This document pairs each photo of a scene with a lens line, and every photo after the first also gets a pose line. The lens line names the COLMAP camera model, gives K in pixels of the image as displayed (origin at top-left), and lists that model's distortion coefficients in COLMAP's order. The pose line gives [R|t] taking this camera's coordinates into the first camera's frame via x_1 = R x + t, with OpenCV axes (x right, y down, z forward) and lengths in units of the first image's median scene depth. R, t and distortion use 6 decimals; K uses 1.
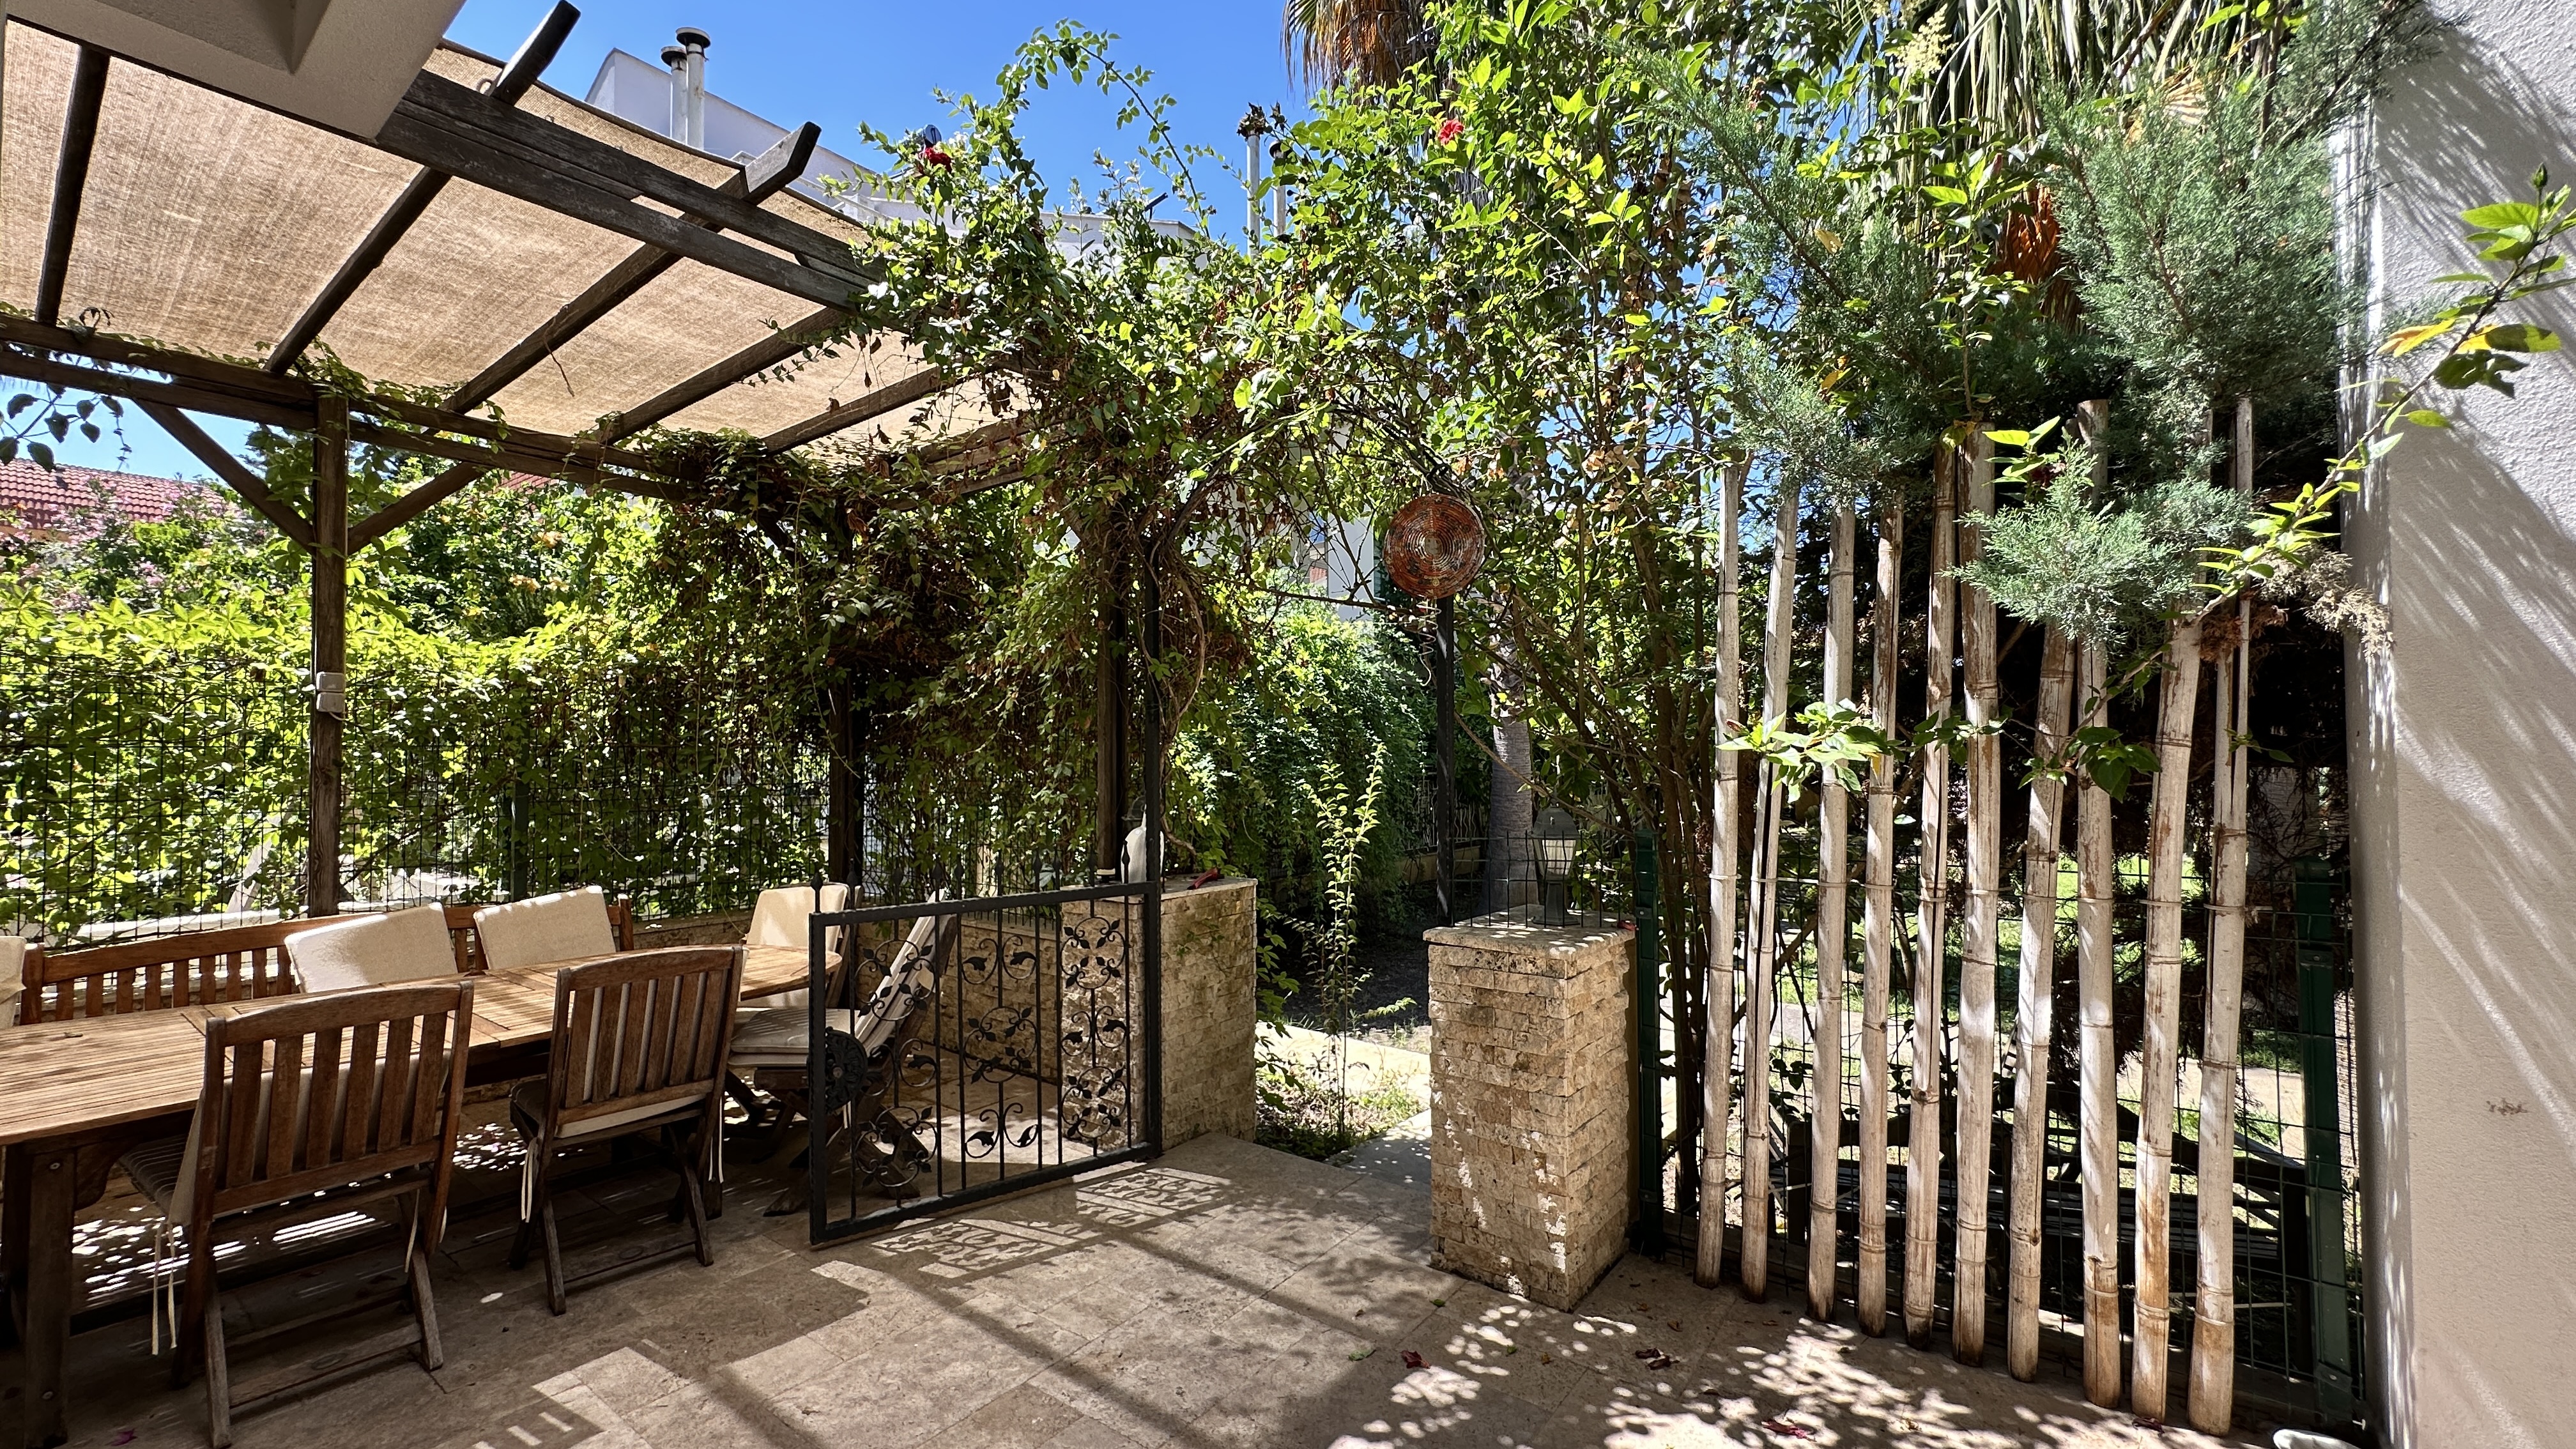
lens RADIAL K [[1037.9, 0, 1295.4], [0, 1037.9, 719.9], [0, 0, 1]] dist [-0.018612, 0.008558]
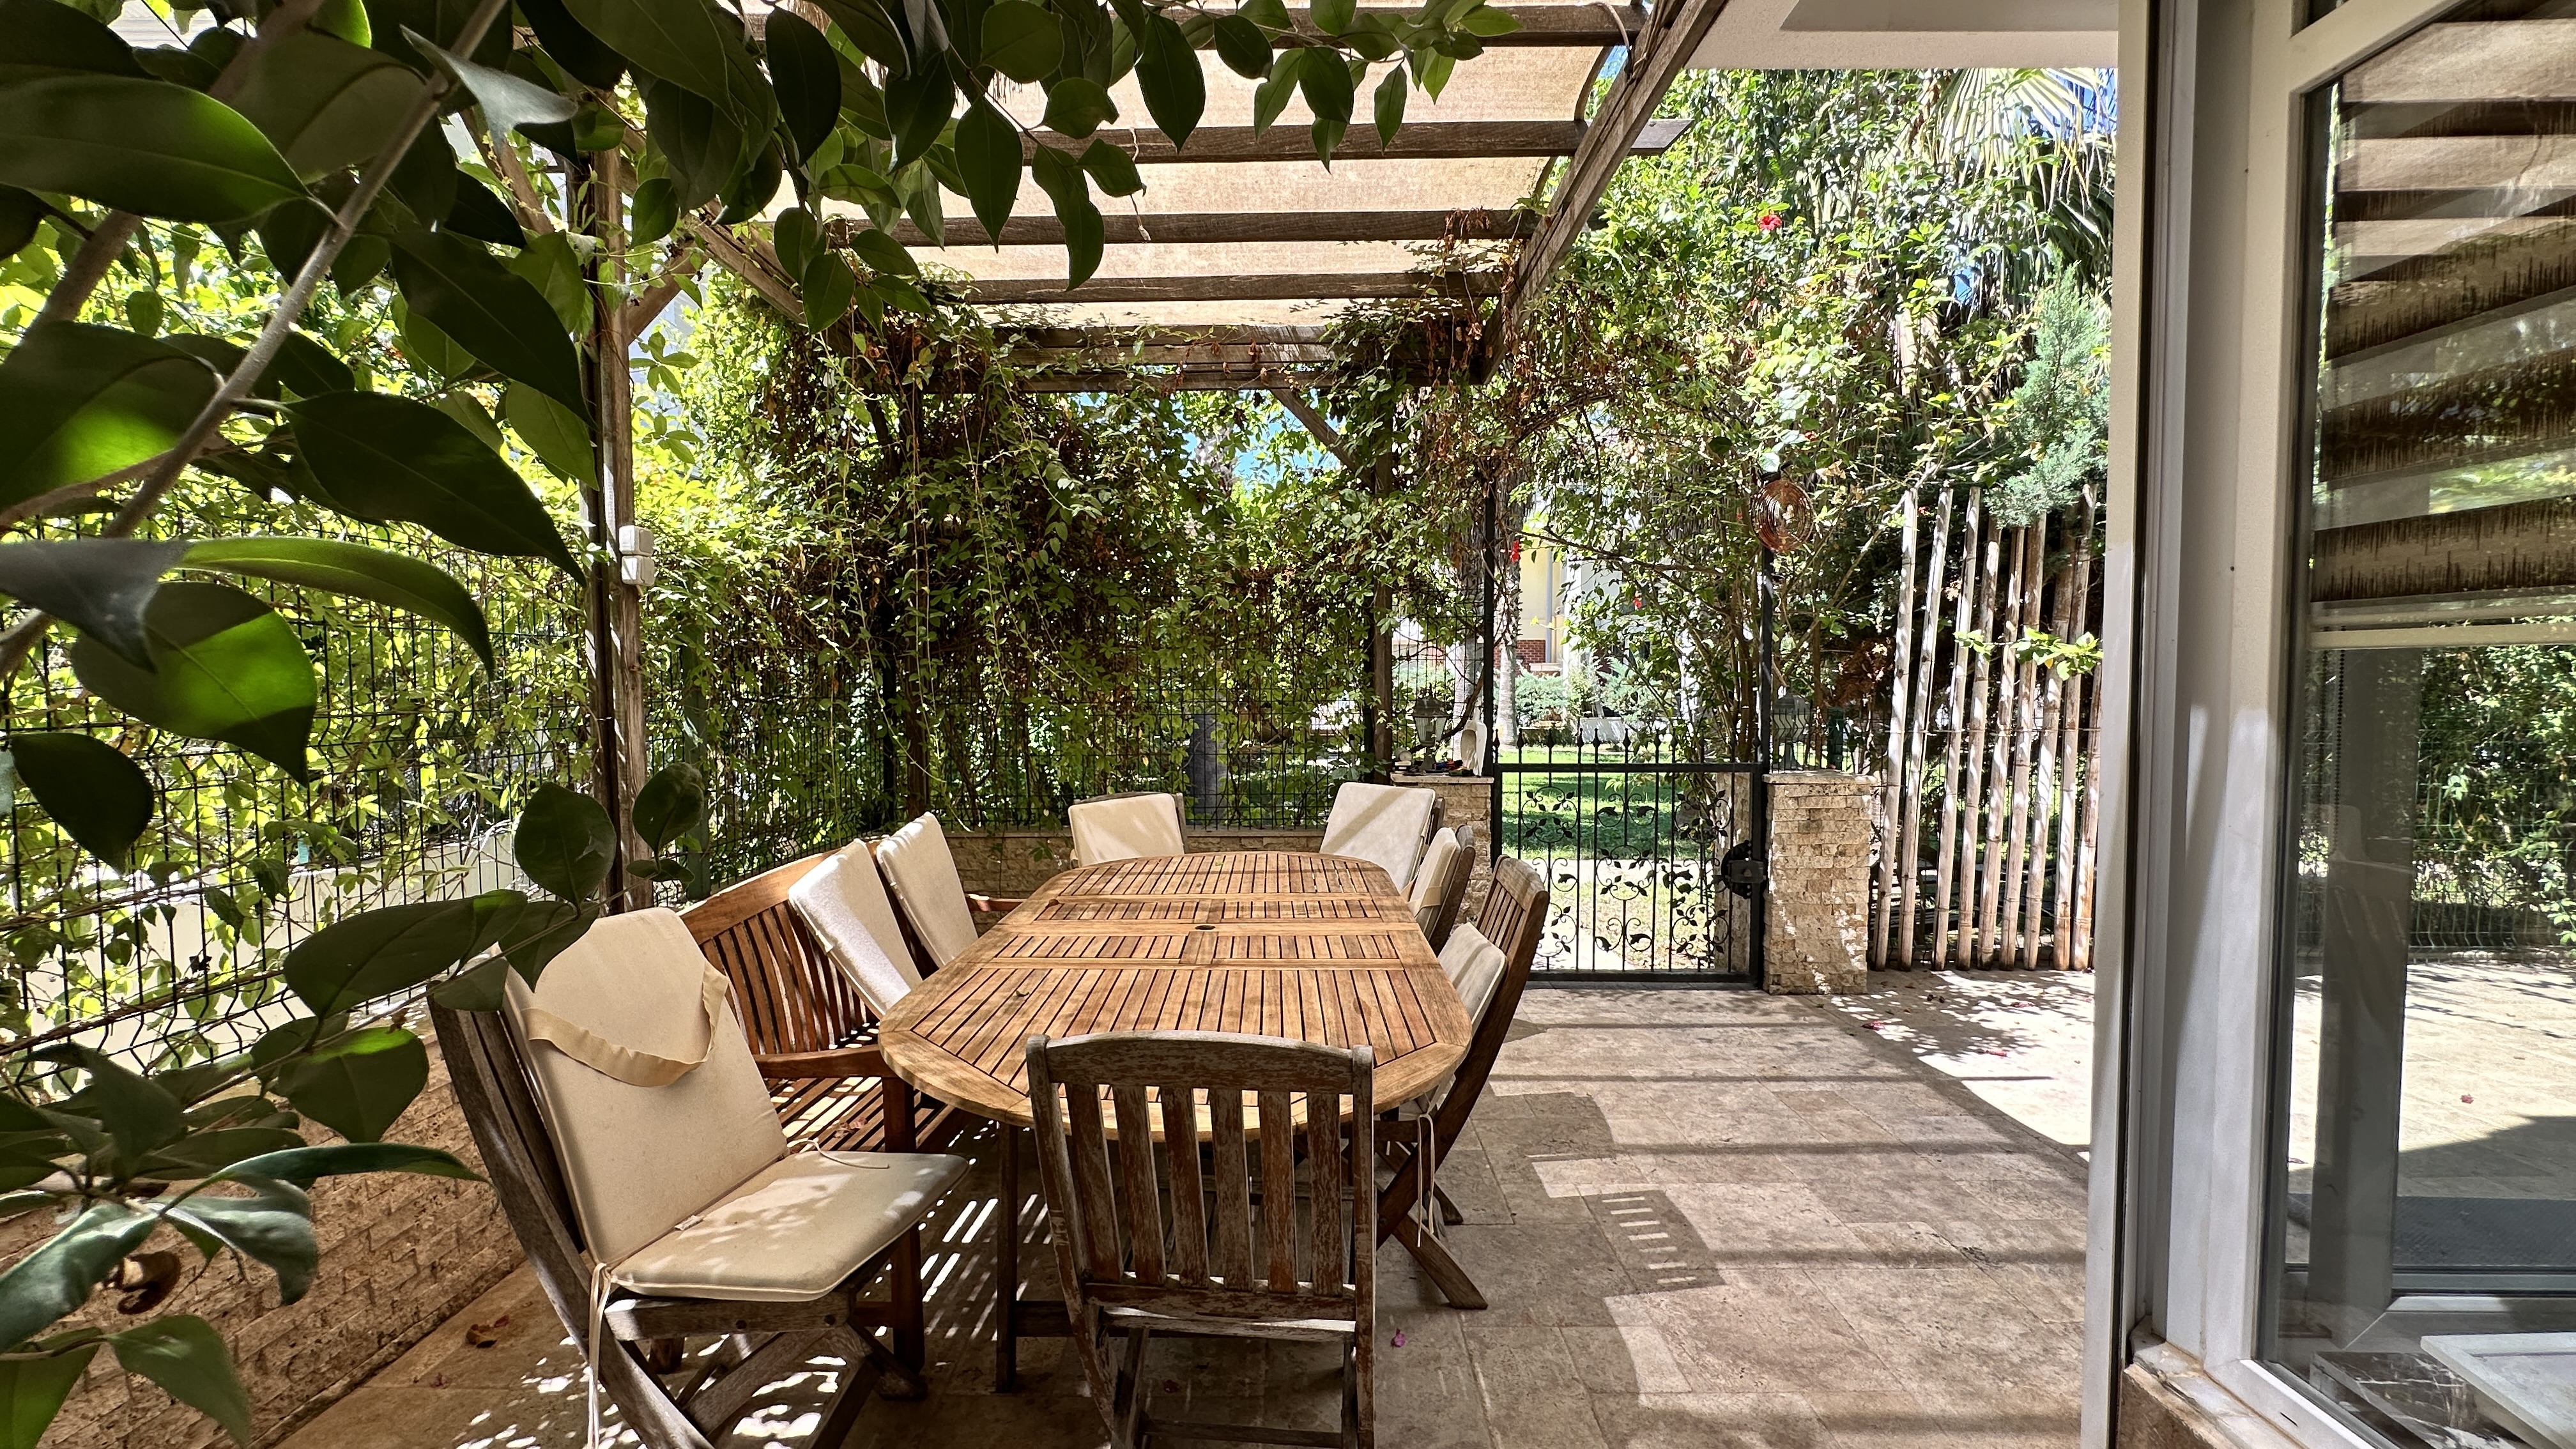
lens RADIAL K [[1037.9, 0, 1295.4], [0, 1037.9, 719.9], [0, 0, 1]] dist [-0.018612, 0.008558]
pose [[0.792244, -0.019660, 0.609887, -1.661950], [-0.025614, 0.997529, 0.065428, 0.049265], [-0.609666, -0.067456, 0.789783, 0.297353]]
